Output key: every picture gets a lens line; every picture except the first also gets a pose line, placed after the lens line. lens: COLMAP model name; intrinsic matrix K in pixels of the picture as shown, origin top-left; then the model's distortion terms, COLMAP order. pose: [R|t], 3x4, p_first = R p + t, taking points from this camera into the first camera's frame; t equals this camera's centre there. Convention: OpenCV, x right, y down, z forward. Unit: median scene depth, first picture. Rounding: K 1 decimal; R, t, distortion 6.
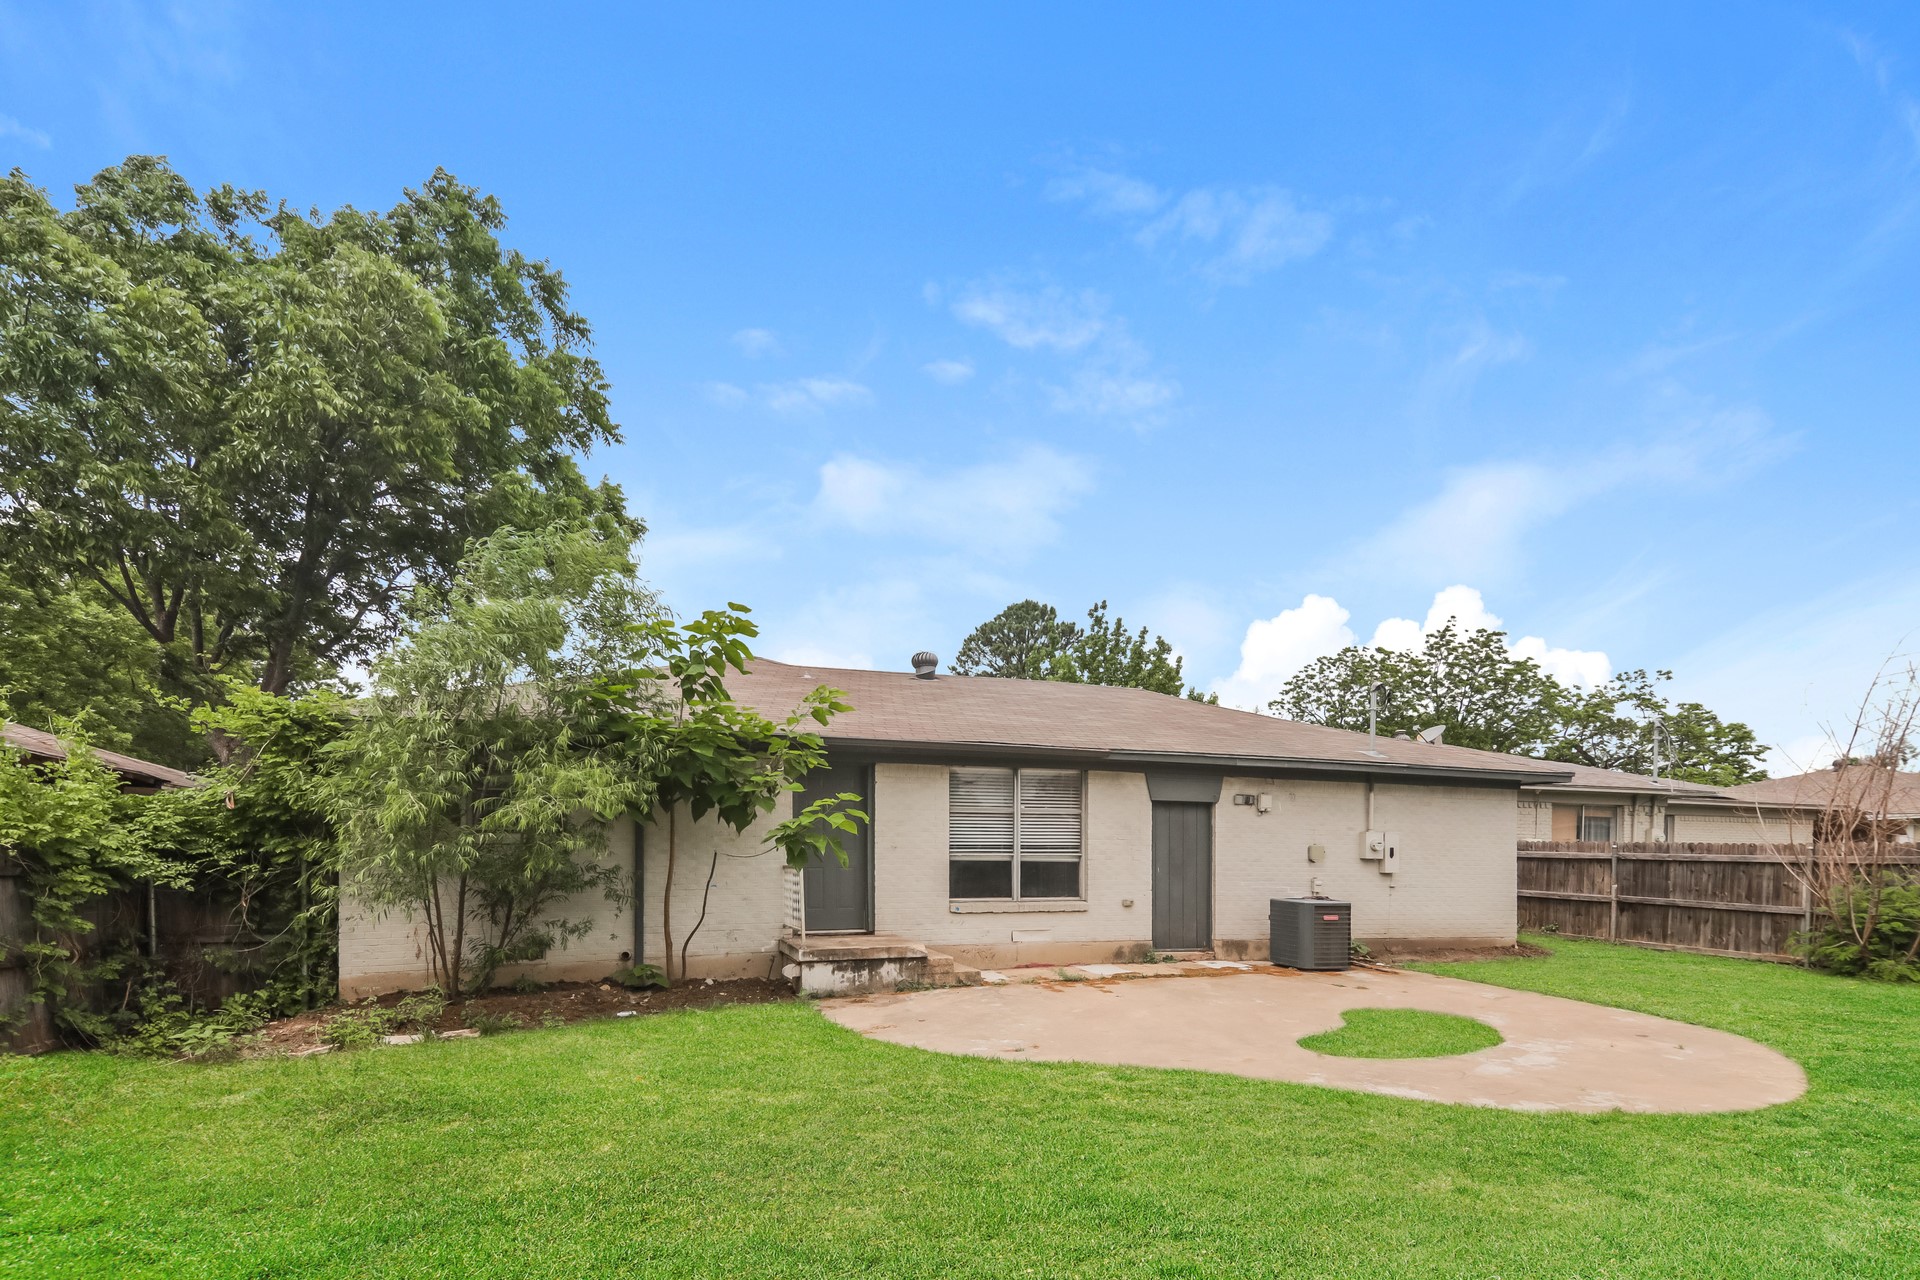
lens RADIAL K [[828.9, 0, 954.1], [0, 828.9, 624.2], [0, 0, 1]] dist [0.102597, -0.037280]
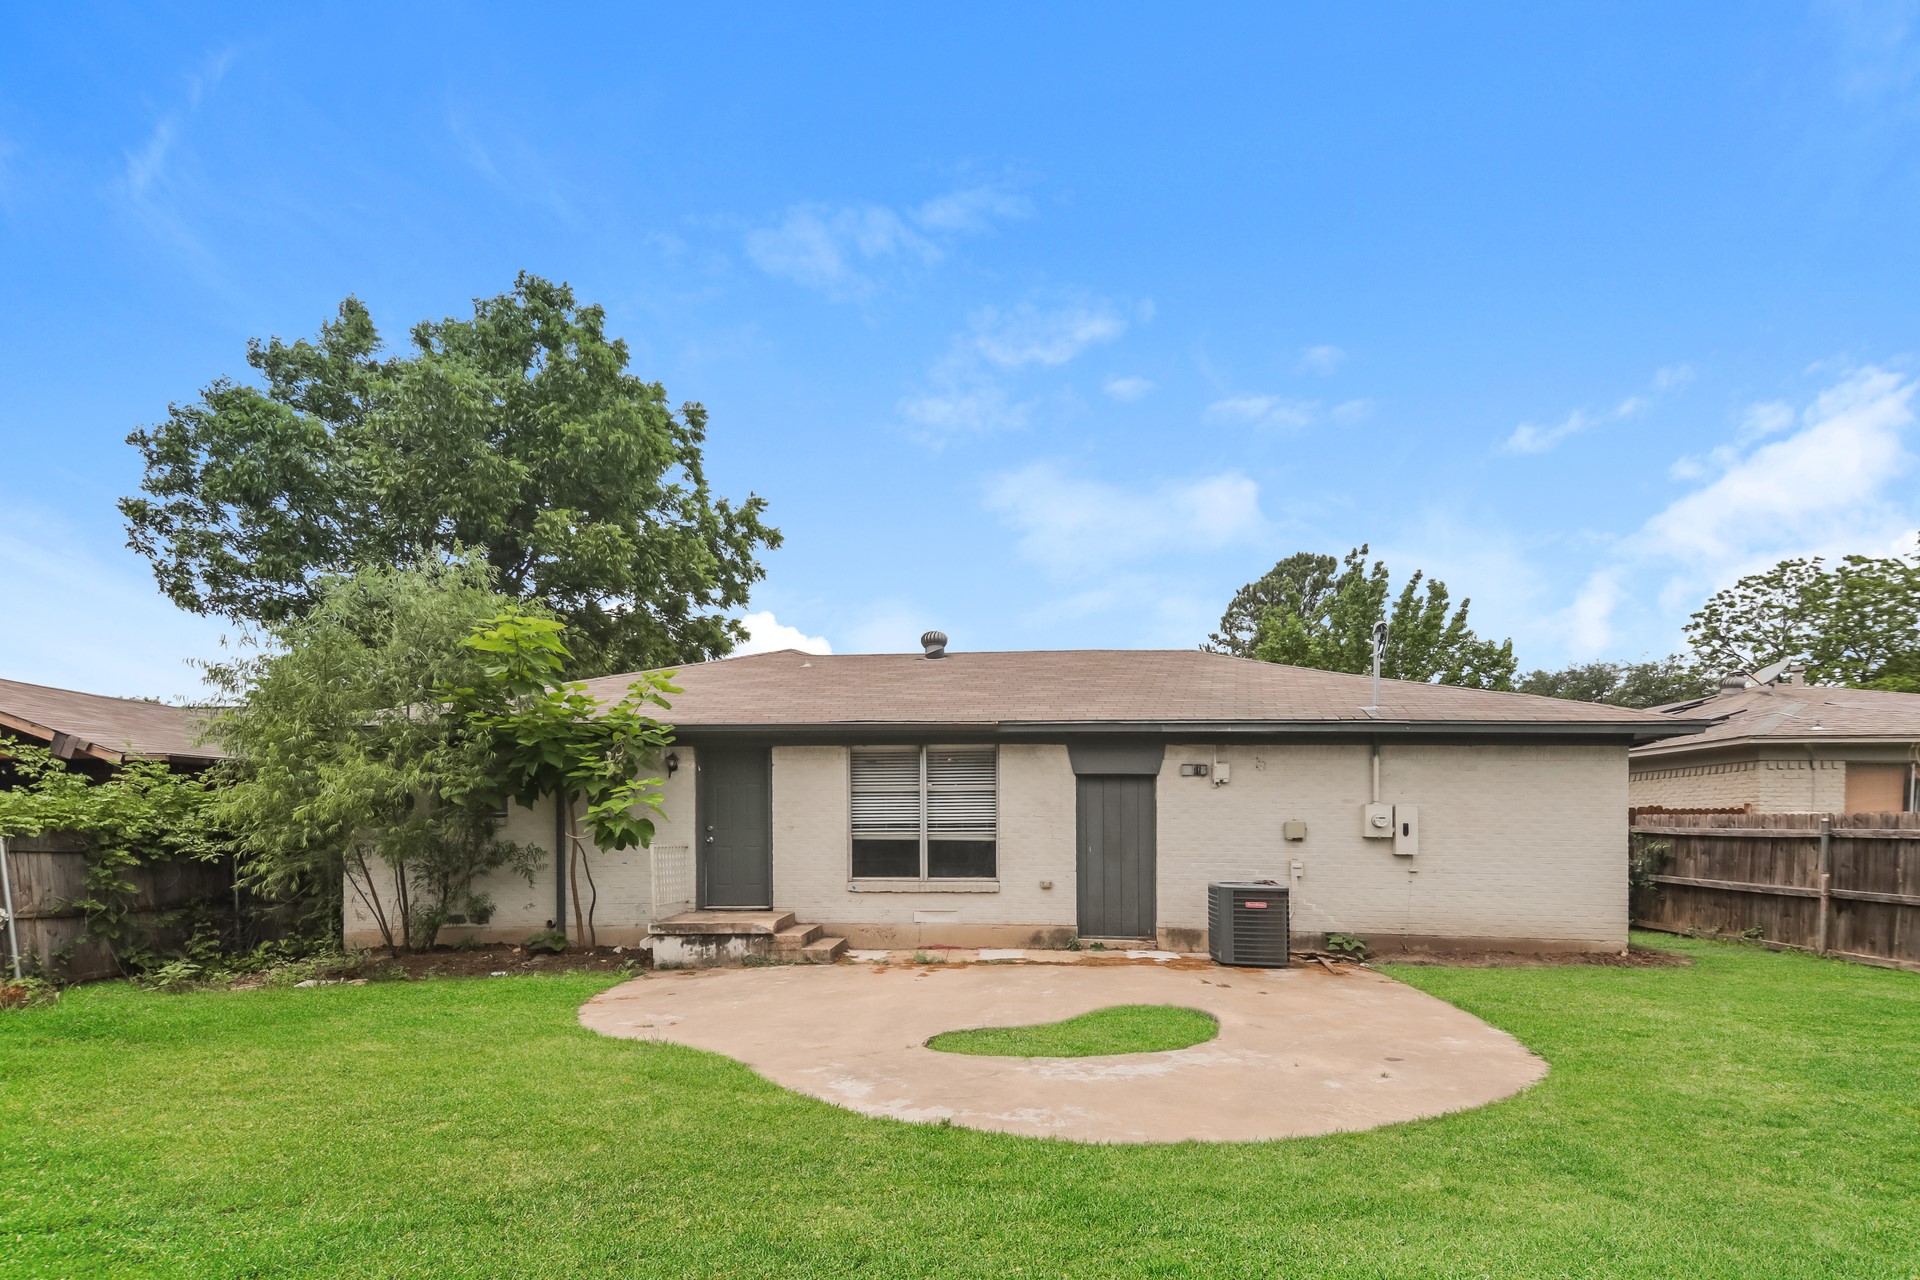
lens RADIAL K [[828.9, 0, 954.1], [0, 828.9, 624.2], [0, 0, 1]] dist [0.102597, -0.037280]
pose [[0.927854, -0.090963, -0.361681, 0.467684], [0.100088, 0.994957, 0.006532, 0.029146], [0.359263, -0.042261, 0.932279, 0.112937]]
